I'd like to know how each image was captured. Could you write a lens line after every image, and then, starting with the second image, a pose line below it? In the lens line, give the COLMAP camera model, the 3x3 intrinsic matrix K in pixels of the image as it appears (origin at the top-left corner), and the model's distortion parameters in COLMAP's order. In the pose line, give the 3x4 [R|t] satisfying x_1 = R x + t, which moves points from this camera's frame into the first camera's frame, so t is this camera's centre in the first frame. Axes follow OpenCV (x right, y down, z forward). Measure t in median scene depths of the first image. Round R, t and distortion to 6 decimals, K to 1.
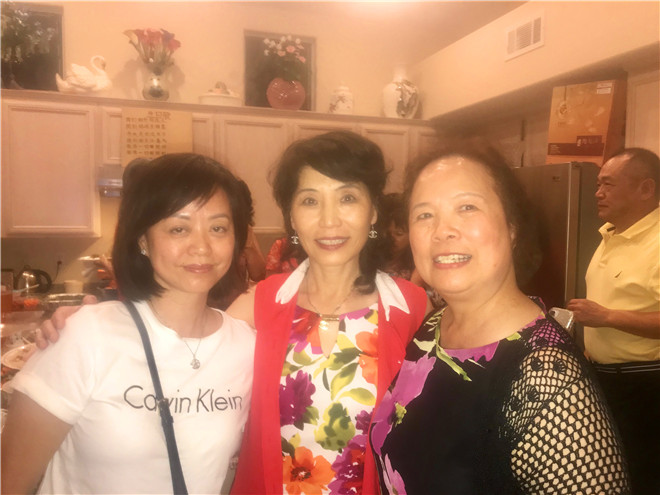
lens RADIAL K [[528.3, 0, 330.0], [0, 528.3, 247.5], [0, 0, 1]] dist [0.023062, 0.004727]
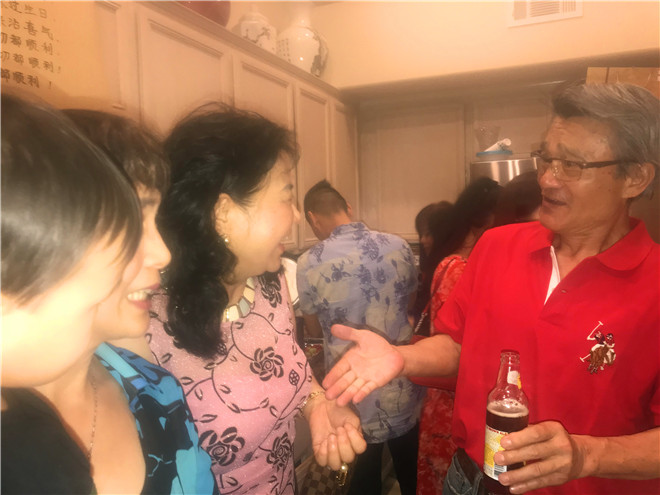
lens RADIAL K [[534.8, 0, 324.8], [0, 534.8, 249.6], [0, 0, 1]] dist [0.002489, -0.000300]
pose [[0.684184, -0.068513, 0.726084, -0.390069], [0.070791, 0.997115, 0.027382, -0.040070], [-0.725866, 0.032665, 0.687060, 0.516183]]
